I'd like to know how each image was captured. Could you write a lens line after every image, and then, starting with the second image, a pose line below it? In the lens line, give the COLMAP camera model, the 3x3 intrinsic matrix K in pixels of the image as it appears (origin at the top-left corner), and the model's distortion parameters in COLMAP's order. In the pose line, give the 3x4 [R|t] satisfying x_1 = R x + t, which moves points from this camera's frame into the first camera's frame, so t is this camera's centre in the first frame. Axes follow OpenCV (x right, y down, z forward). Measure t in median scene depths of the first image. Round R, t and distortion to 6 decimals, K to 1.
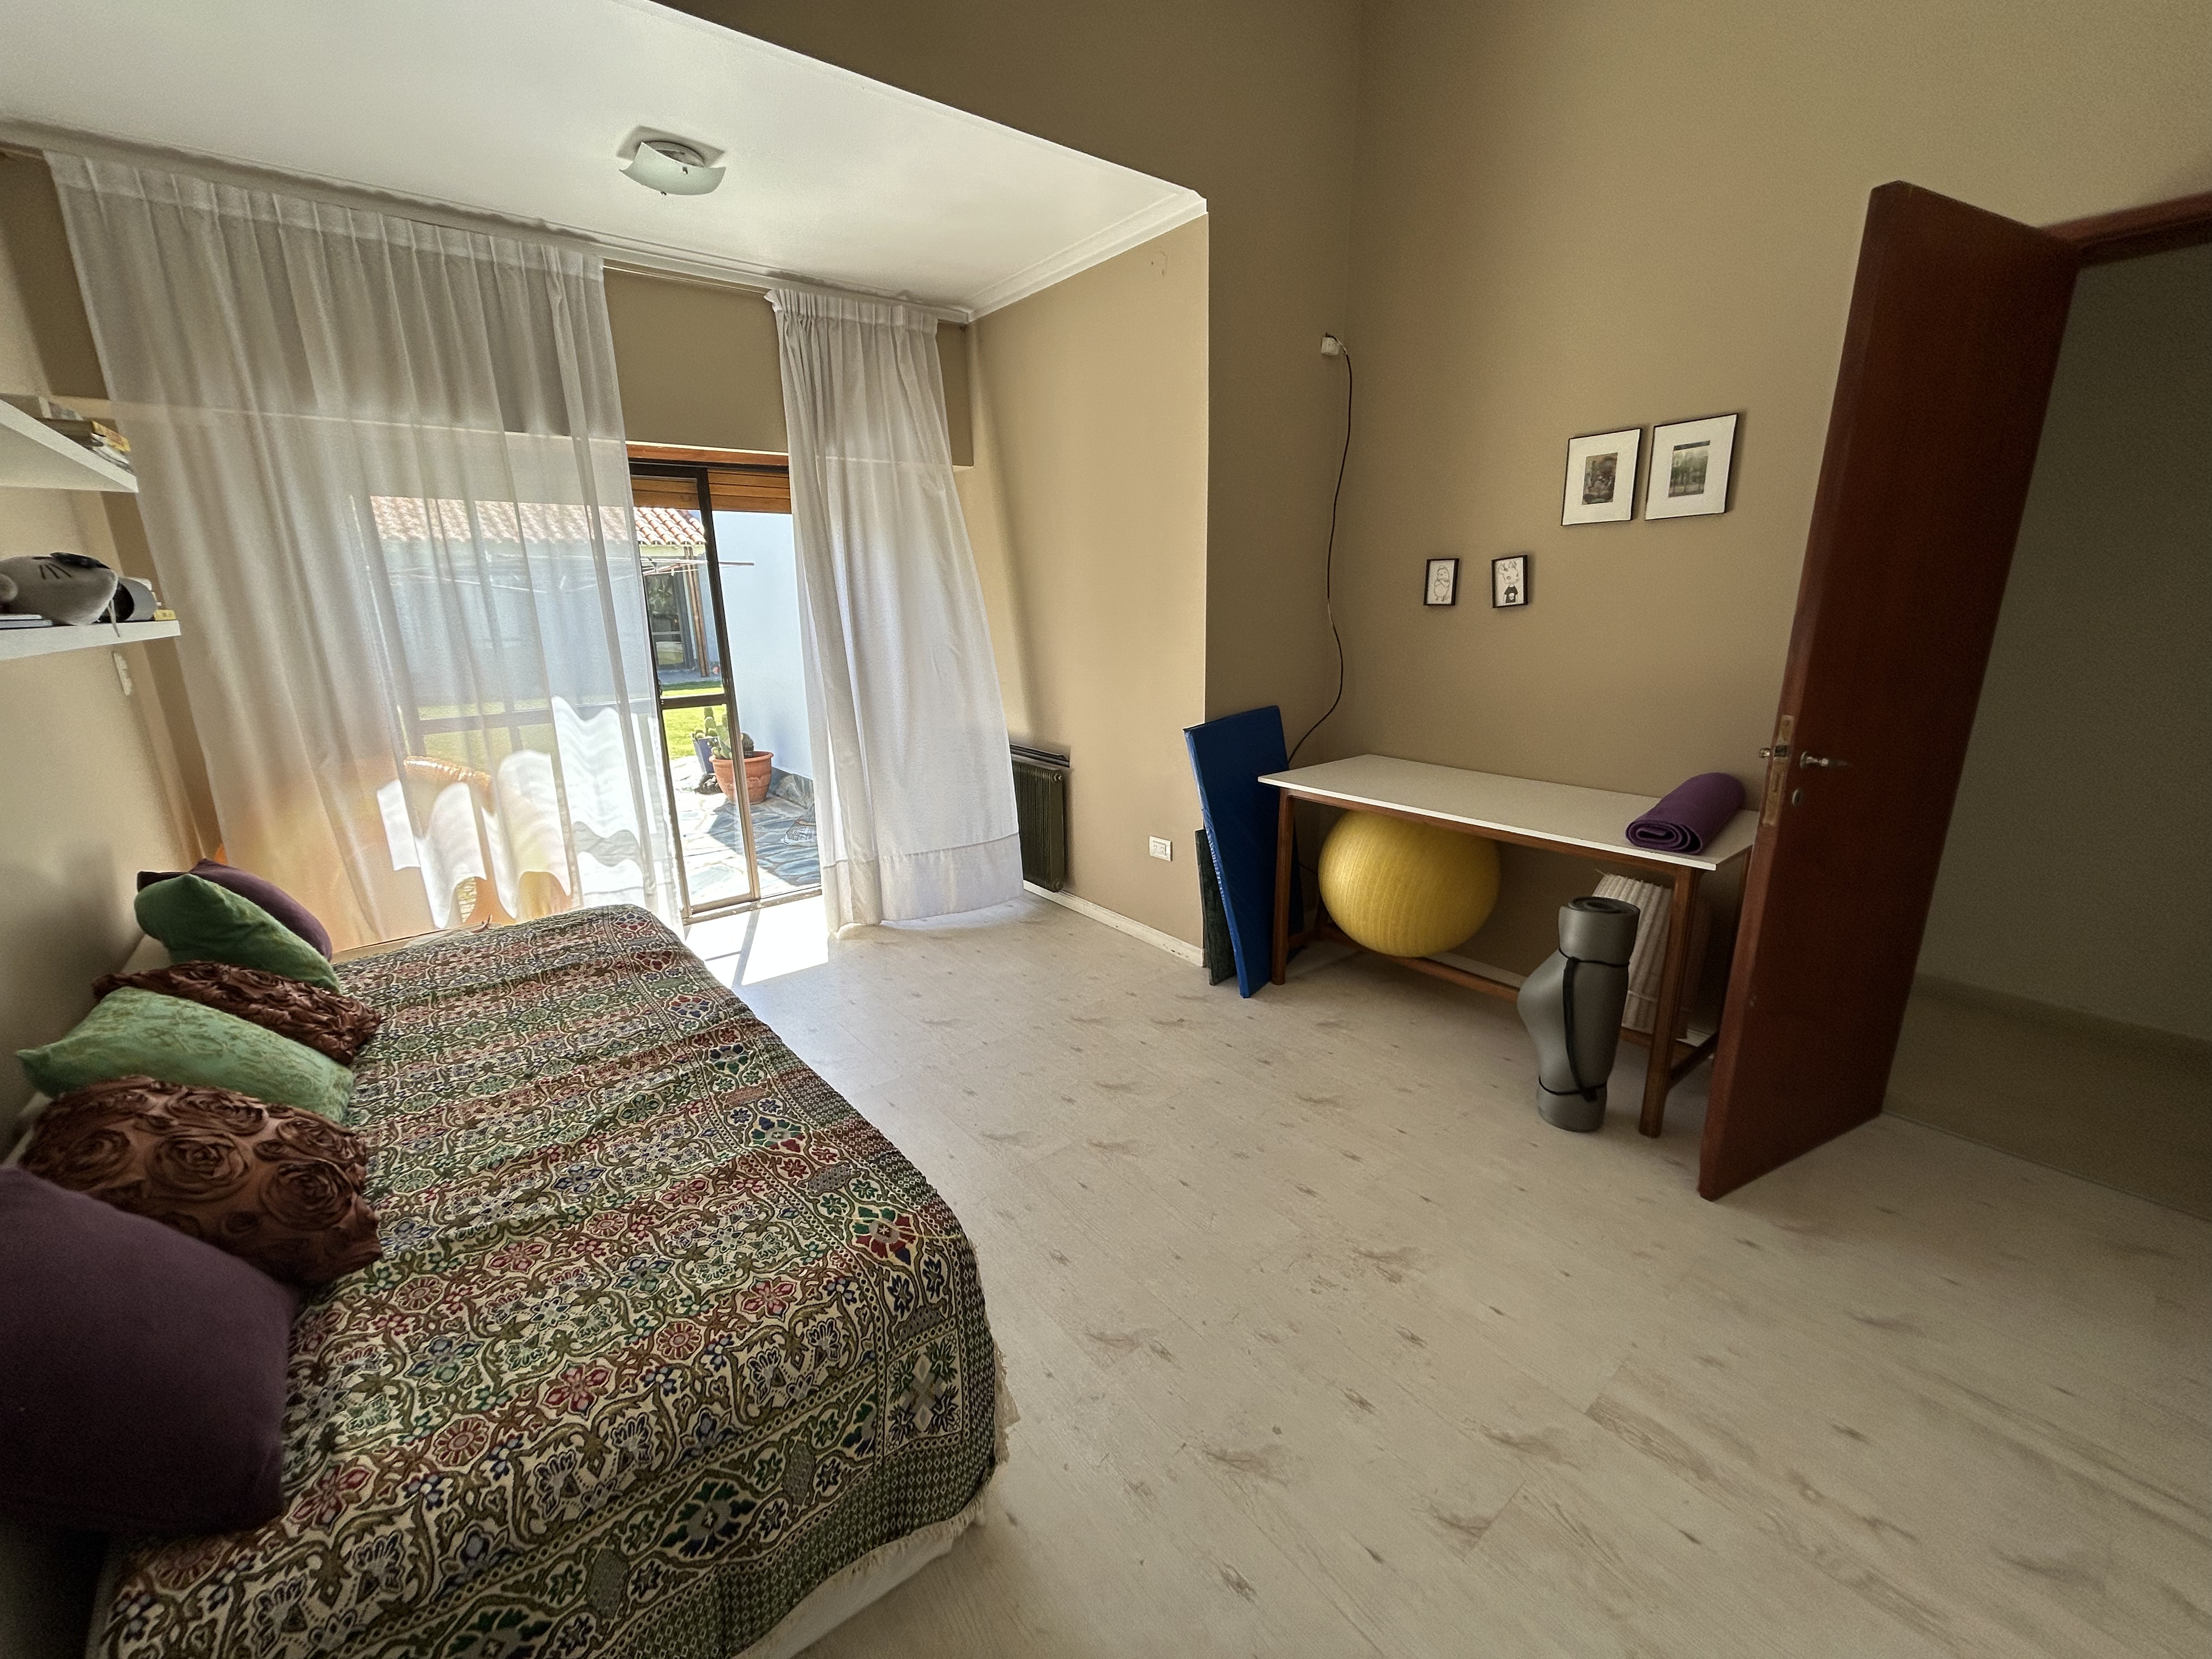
lens RADIAL K [[887.1, 0, 1099.7], [0, 887.1, 826.0], [0, 0, 1]] dist [-0.001642, -0.000020]
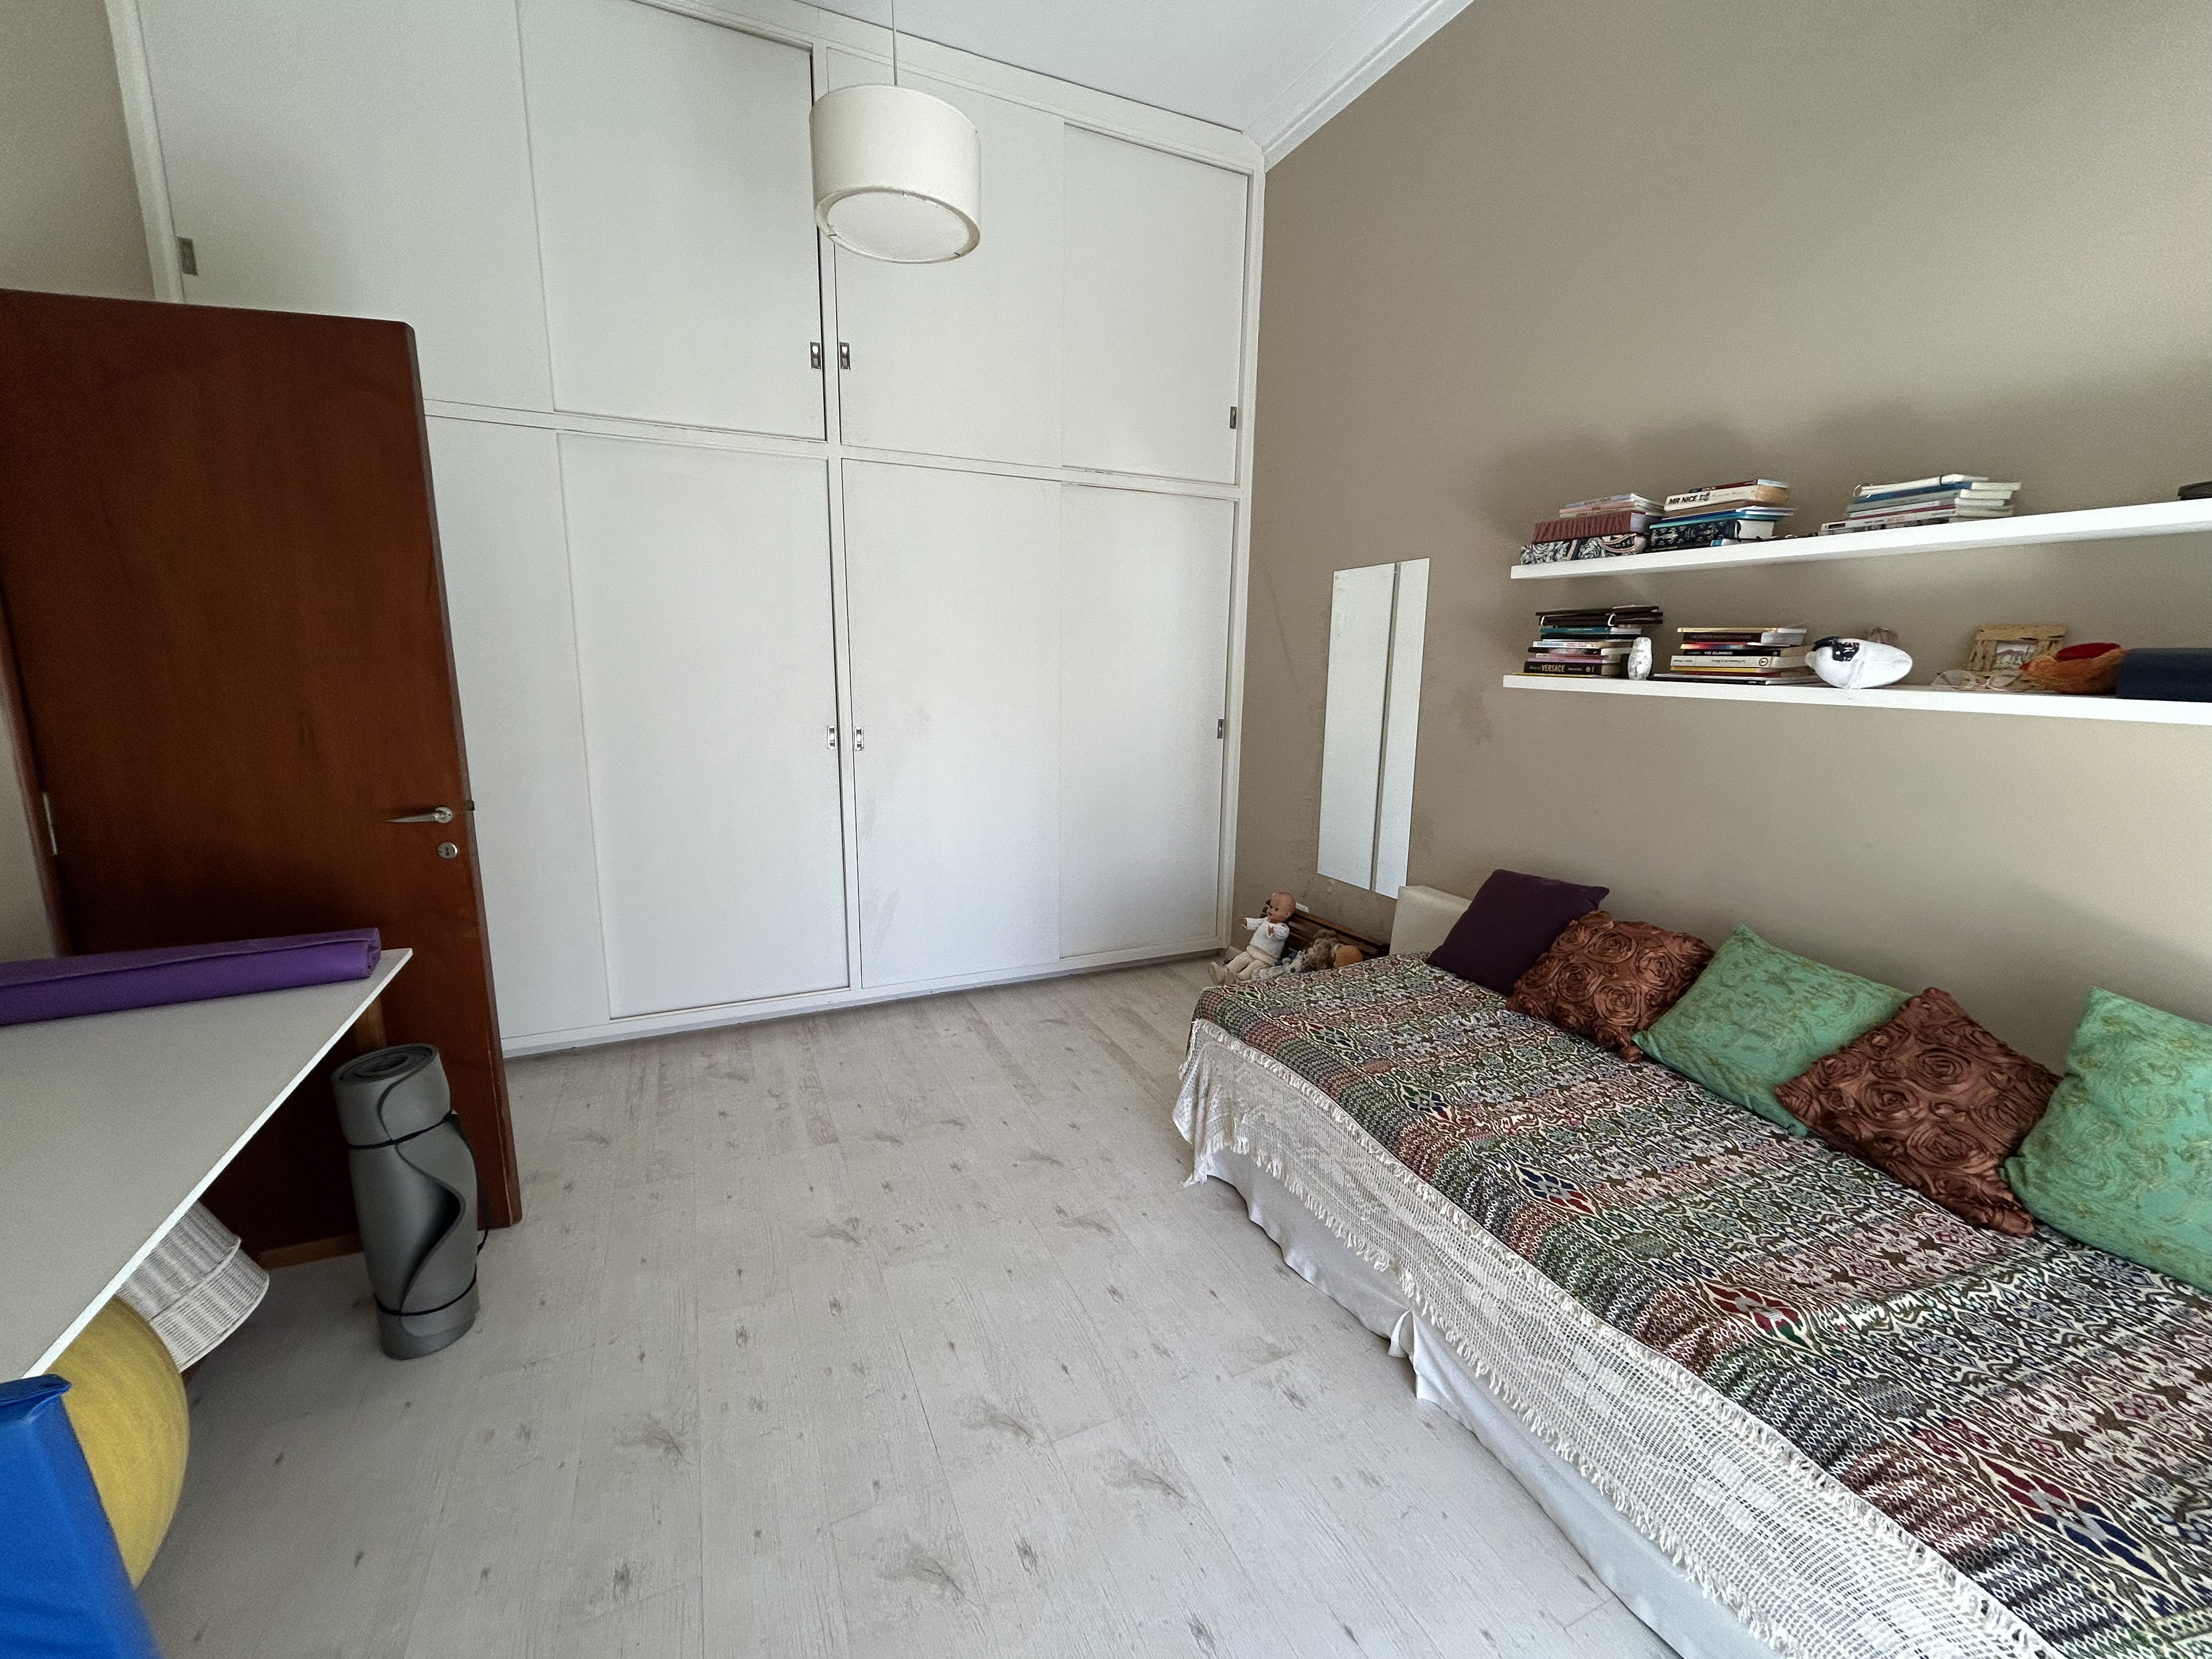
lens RADIAL K [[887.1, 0, 1099.7], [0, 887.1, 826.0], [0, 0, 1]] dist [-0.001642, -0.000020]
pose [[-0.967530, -0.041312, 0.249356, -0.282692], [0.072510, 0.899717, 0.430409, -0.488115], [-0.242131, 0.434515, -0.867508, 1.786208]]
